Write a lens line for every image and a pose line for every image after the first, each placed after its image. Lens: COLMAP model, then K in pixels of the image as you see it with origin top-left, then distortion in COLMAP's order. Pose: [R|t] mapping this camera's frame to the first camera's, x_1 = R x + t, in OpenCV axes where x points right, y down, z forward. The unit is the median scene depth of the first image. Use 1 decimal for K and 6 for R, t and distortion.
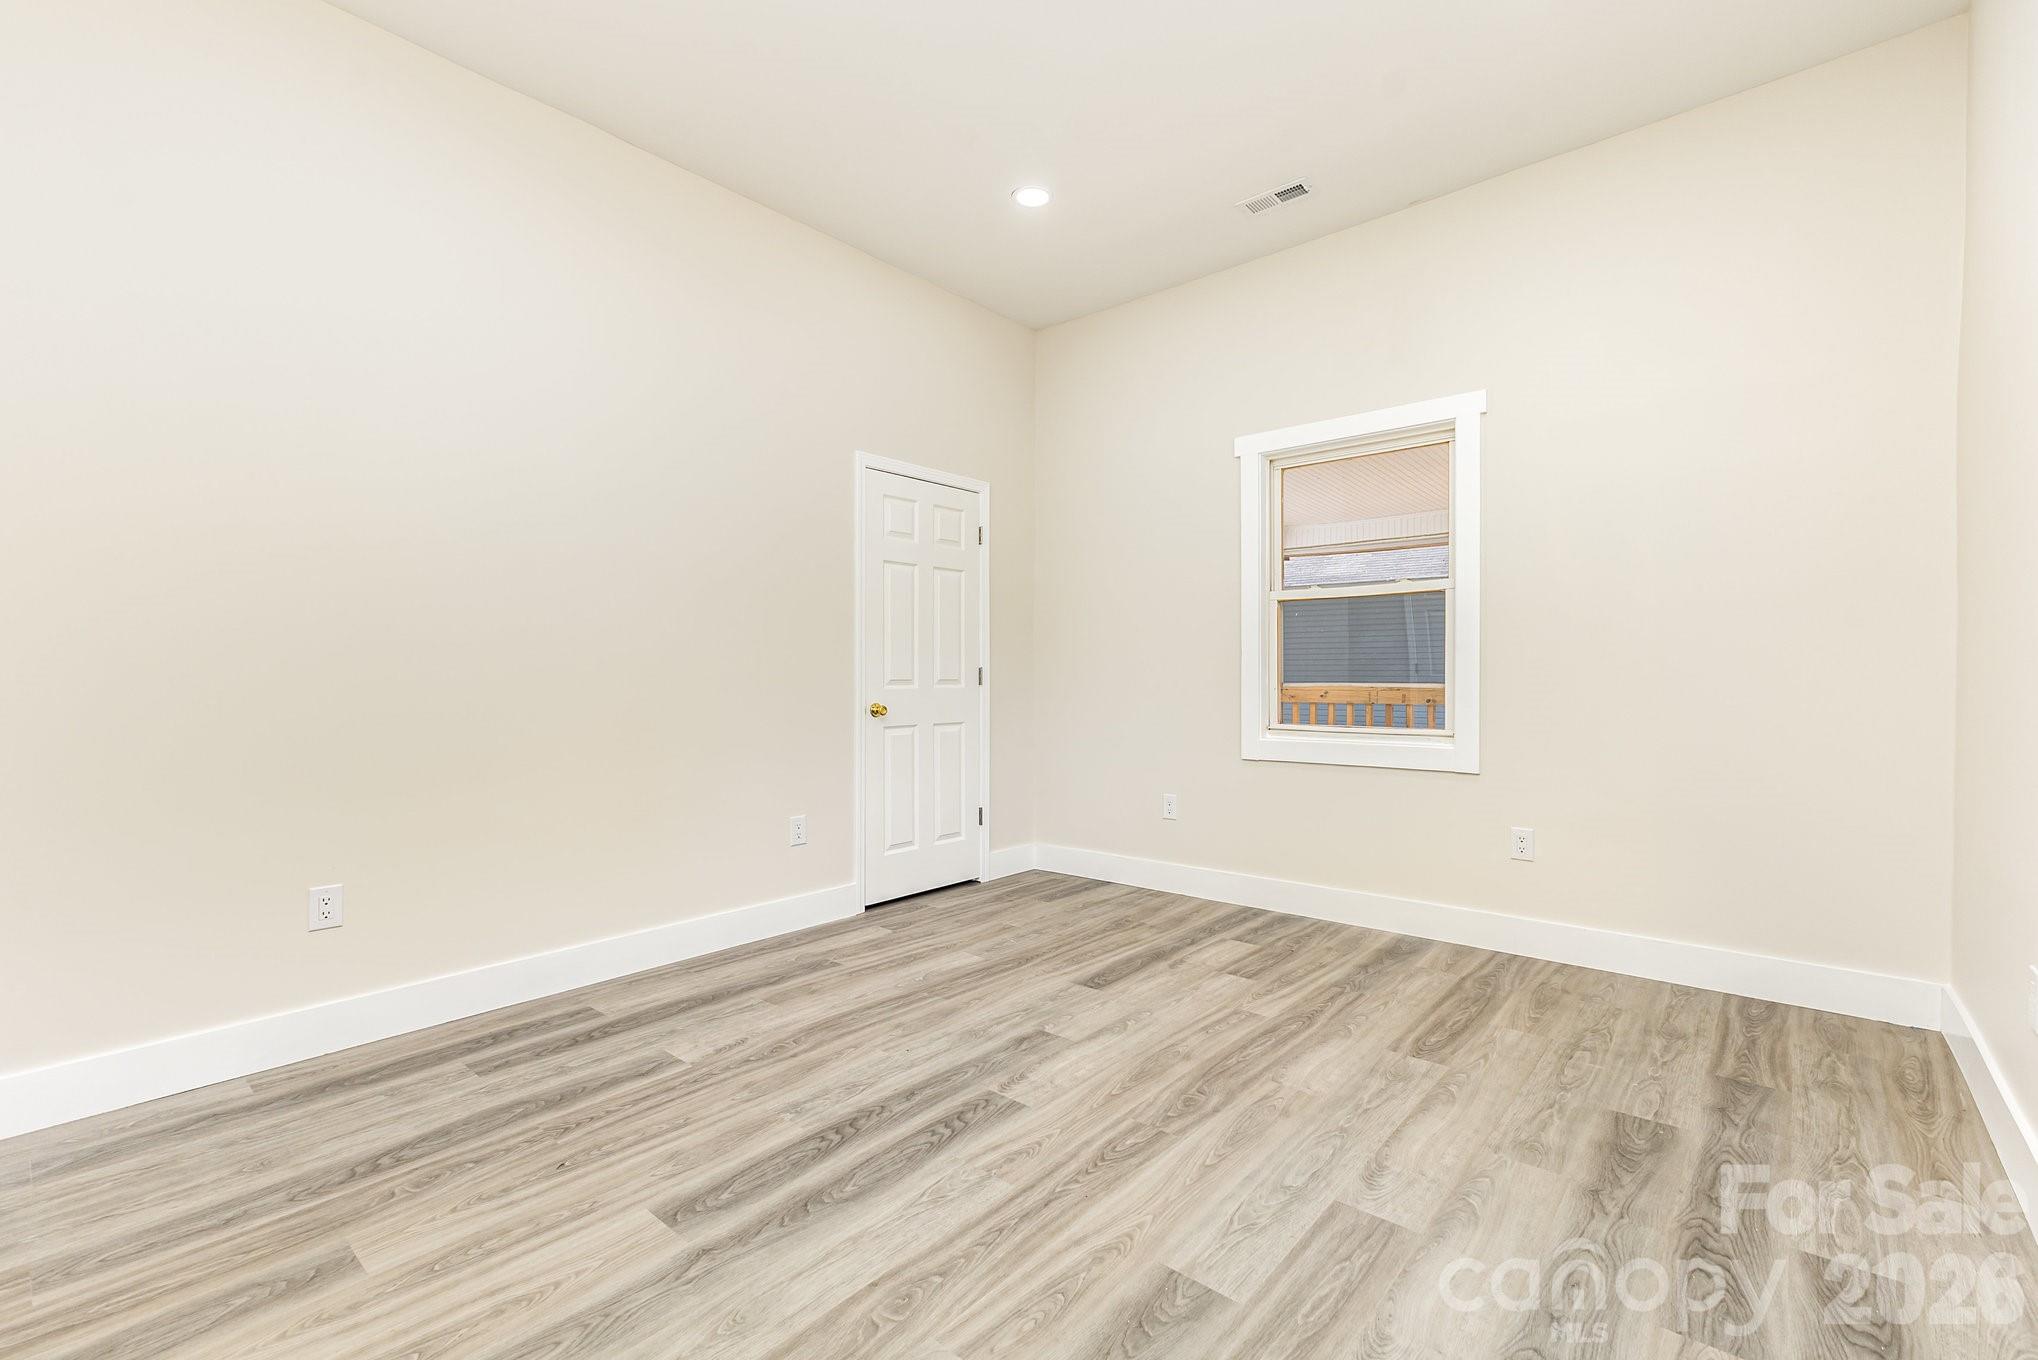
lens RADIAL K [[884.6, 0, 1030.4], [0, 884.6, 678.4], [0, 0, 1]] dist [0.009299, -0.001196]
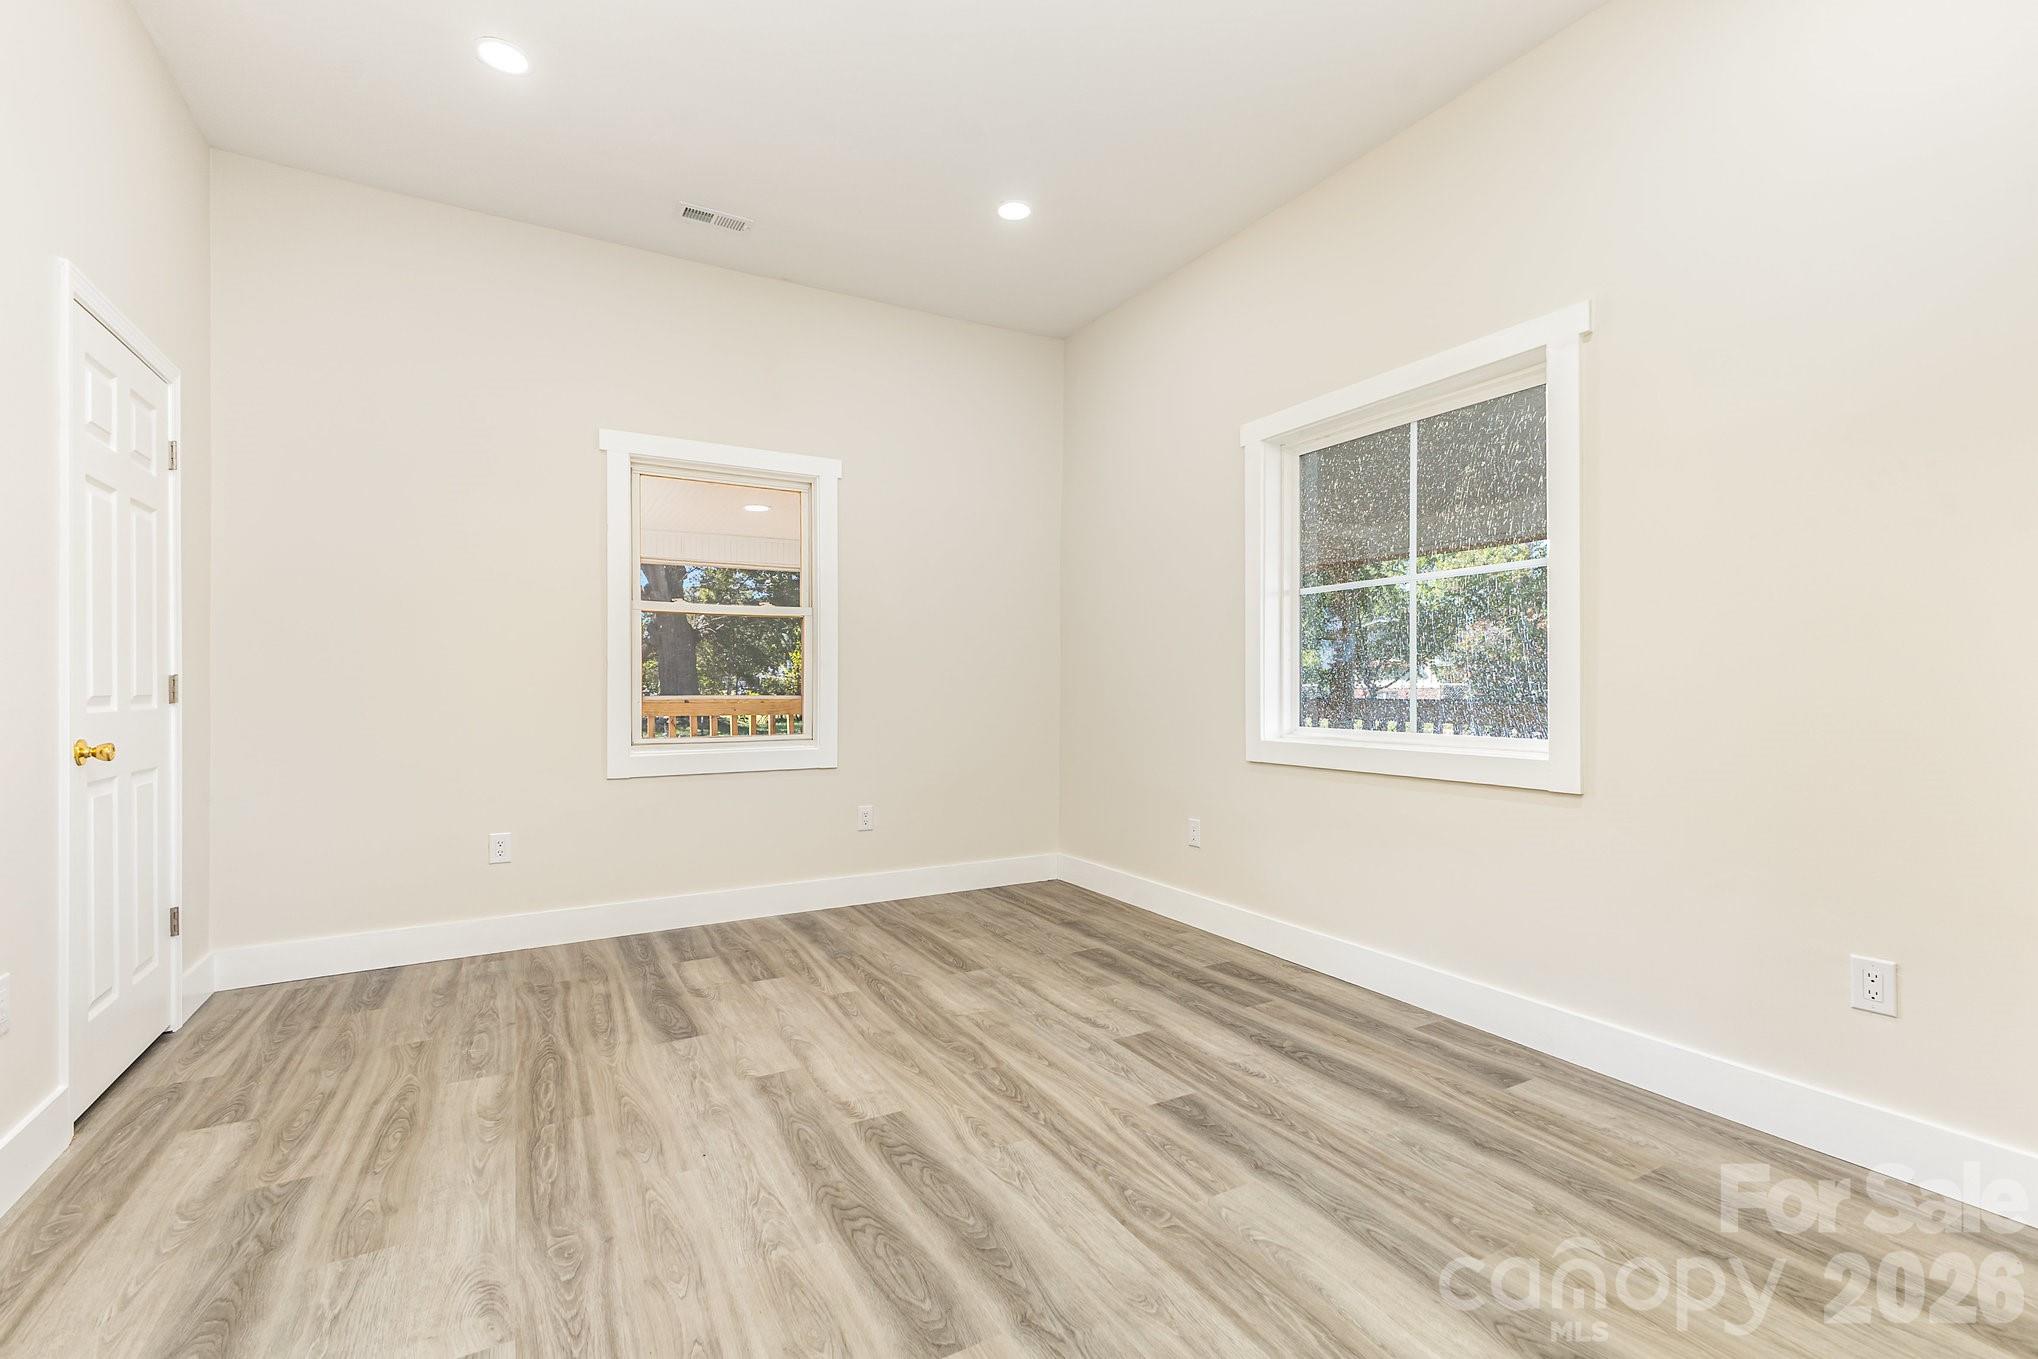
lens RADIAL K [[884.6, 0, 1038.6], [0, 884.6, 687.8], [0, 0, 1]] dist [0.009299, -0.001196]
pose [[0.335342, 0.000350, 0.942096, -0.682699], [0.001895, 0.999998, -0.001046, -0.003158], [-0.942094, 0.002136, 0.335341, 0.379274]]
